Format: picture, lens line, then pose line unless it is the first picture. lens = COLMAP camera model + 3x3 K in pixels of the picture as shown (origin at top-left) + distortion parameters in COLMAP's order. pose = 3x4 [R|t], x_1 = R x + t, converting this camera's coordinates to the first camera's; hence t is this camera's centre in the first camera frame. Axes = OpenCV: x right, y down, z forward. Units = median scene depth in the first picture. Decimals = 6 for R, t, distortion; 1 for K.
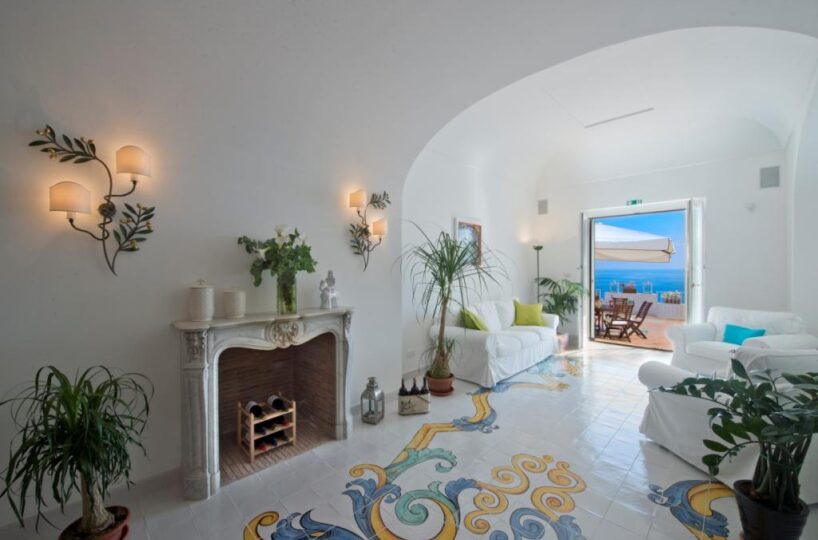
lens RADIAL K [[328.9, 0, 409.0], [0, 328.9, 270.0], [0, 0, 1]] dist [-0.020603, -0.000691]
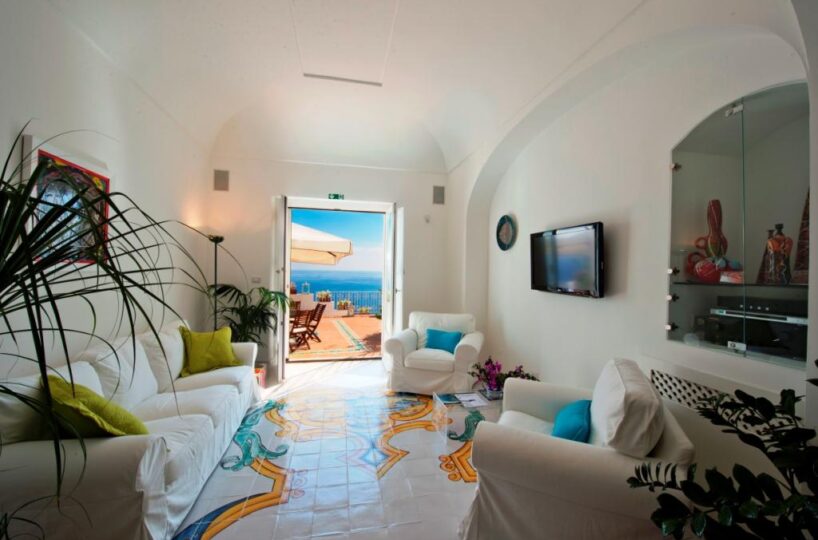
lens RADIAL K [[324.2, 0, 407.8], [0, 324.2, 272.2], [0, 0, 1]] dist [-0.017309, -0.000488]
pose [[0.537949, 0.006369, 0.842953, 0.064164], [-0.014928, 0.999887, 0.001972, -0.009325], [-0.842845, -0.013644, 0.537983, 0.371340]]
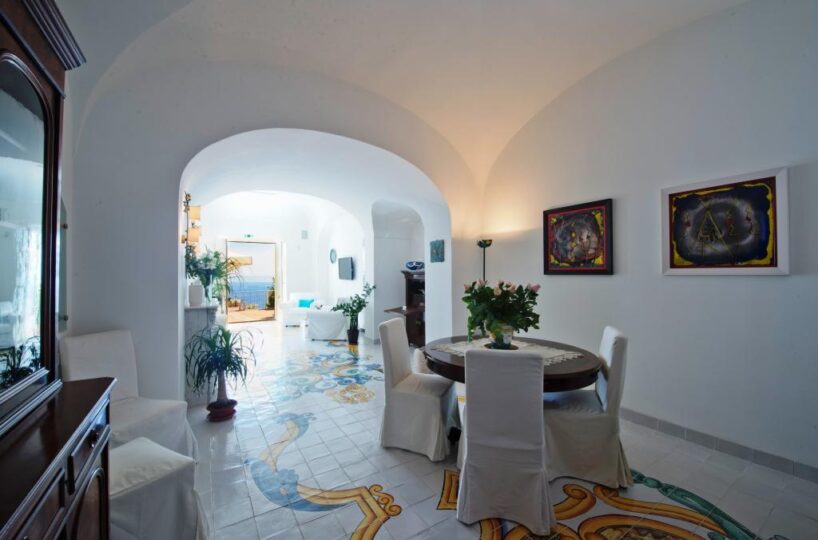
lens RADIAL K [[324.2, 0, 407.8], [0, 324.2, 272.2], [0, 0, 1]] dist [-0.017309, -0.000488]
pose [[0.206018, 0.011047, 0.978486, -0.790858], [0.009280, 0.999869, -0.013242, 0.010555], [-0.978504, 0.011808, 0.205888, -0.157478]]
